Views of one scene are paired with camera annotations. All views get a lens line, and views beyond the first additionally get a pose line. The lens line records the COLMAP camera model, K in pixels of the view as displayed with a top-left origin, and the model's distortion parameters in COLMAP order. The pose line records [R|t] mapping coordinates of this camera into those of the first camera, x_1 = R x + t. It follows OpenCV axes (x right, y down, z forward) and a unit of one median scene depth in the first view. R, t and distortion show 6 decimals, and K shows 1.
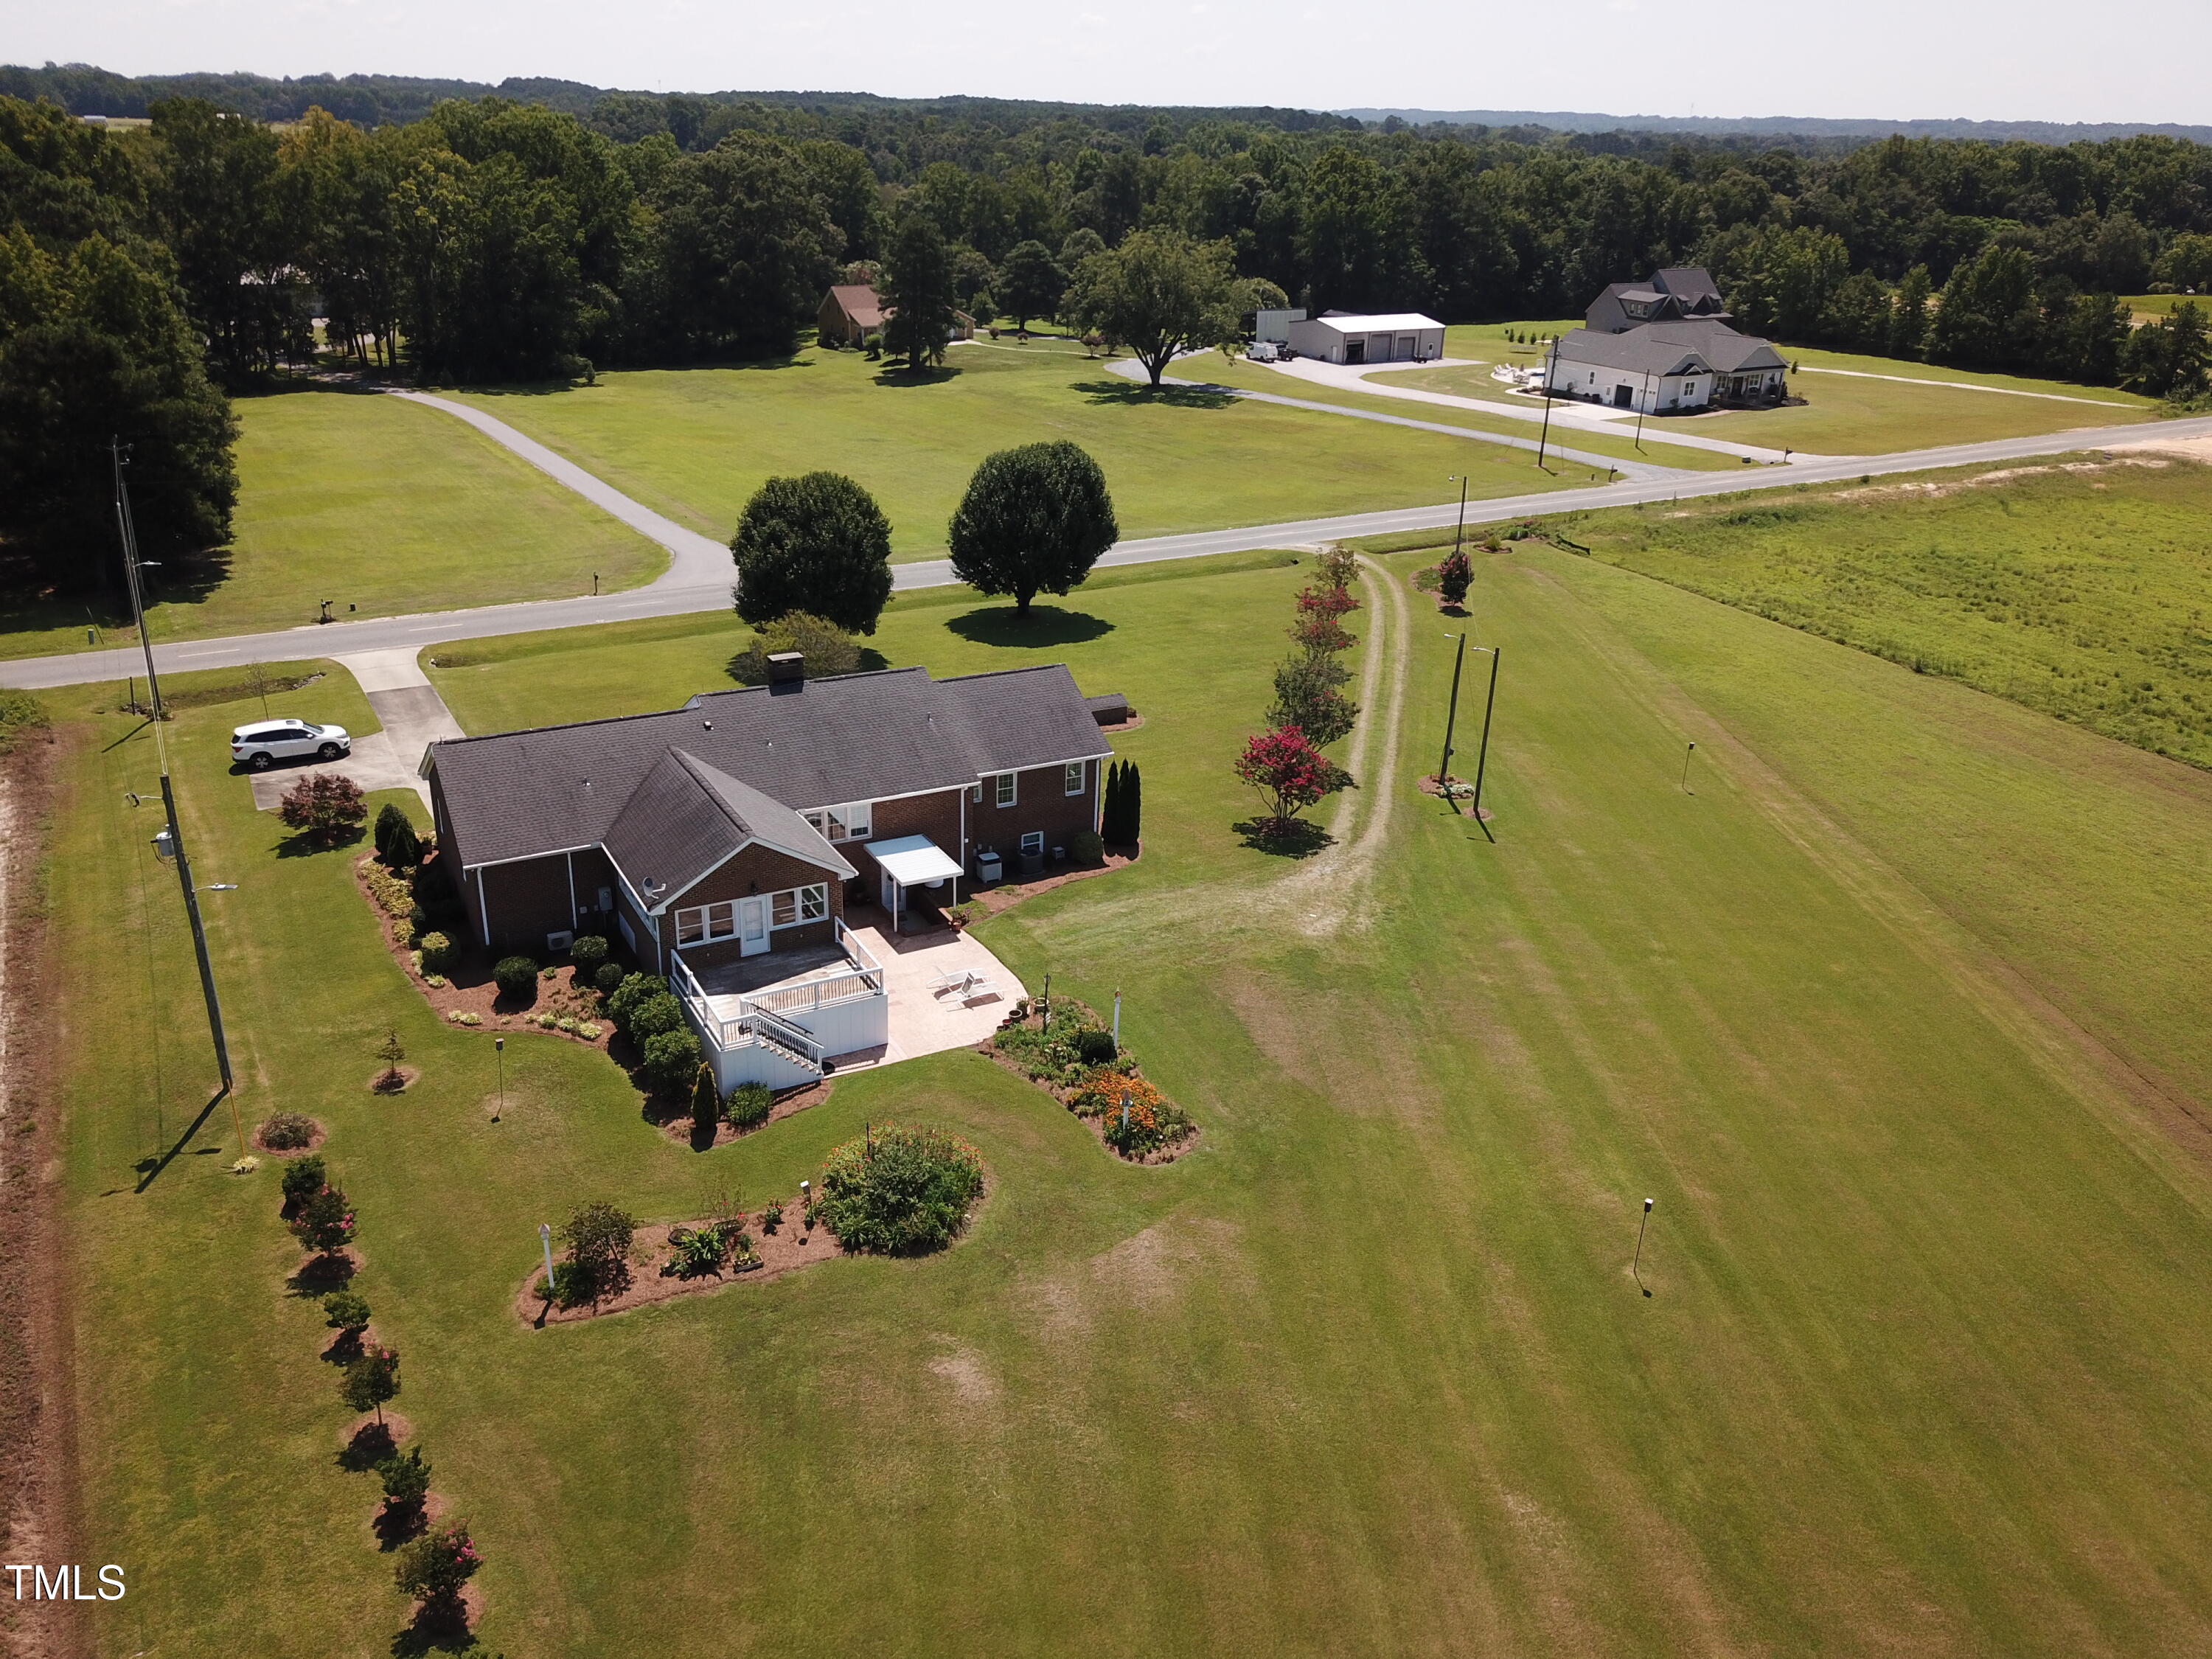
lens RADIAL K [[1731.7, 0, 1106.0], [0, 1731.7, 829.5], [0, 0, 1]] dist [0.003357, -0.000816]
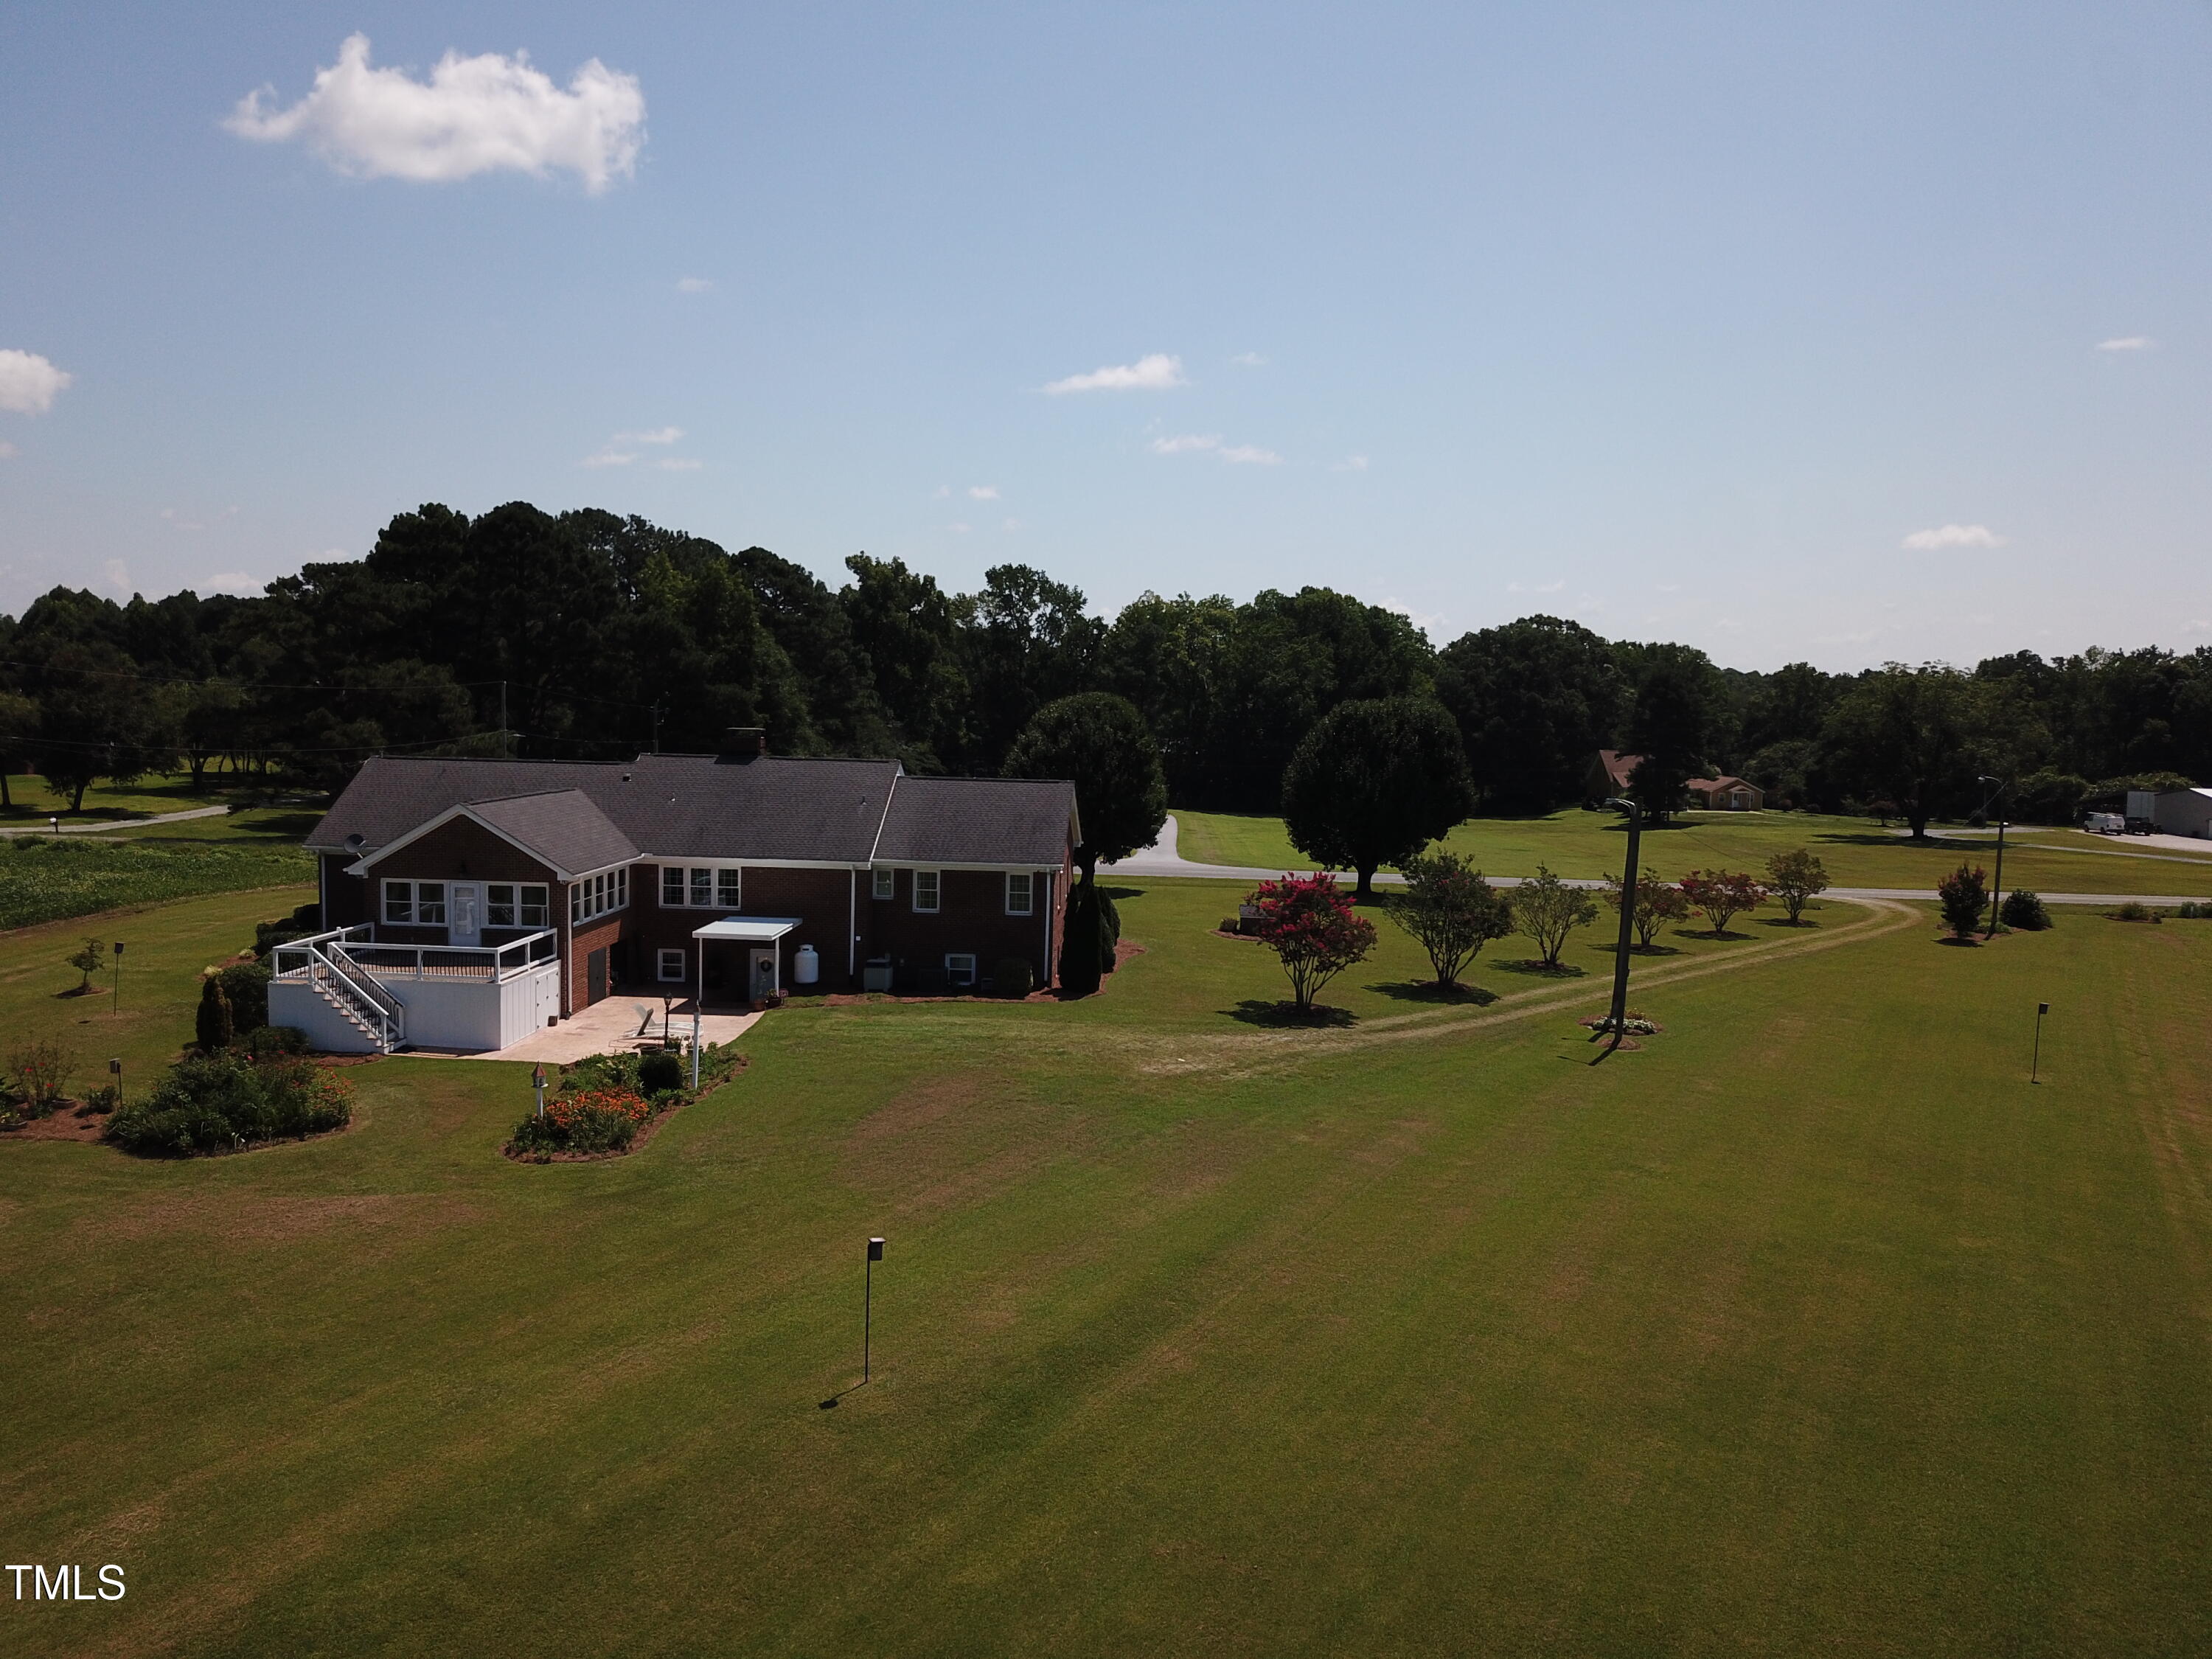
lens RADIAL K [[1731.7, 0, 1106.0], [0, 1731.7, 829.5], [0, 0, 1]] dist [0.003357, -0.000816]
pose [[0.835481, 0.028295, -0.548790, 0.502678], [-0.210166, 0.939202, -0.271532, 0.166946], [0.507742, 0.342197, 0.790633, 0.399789]]
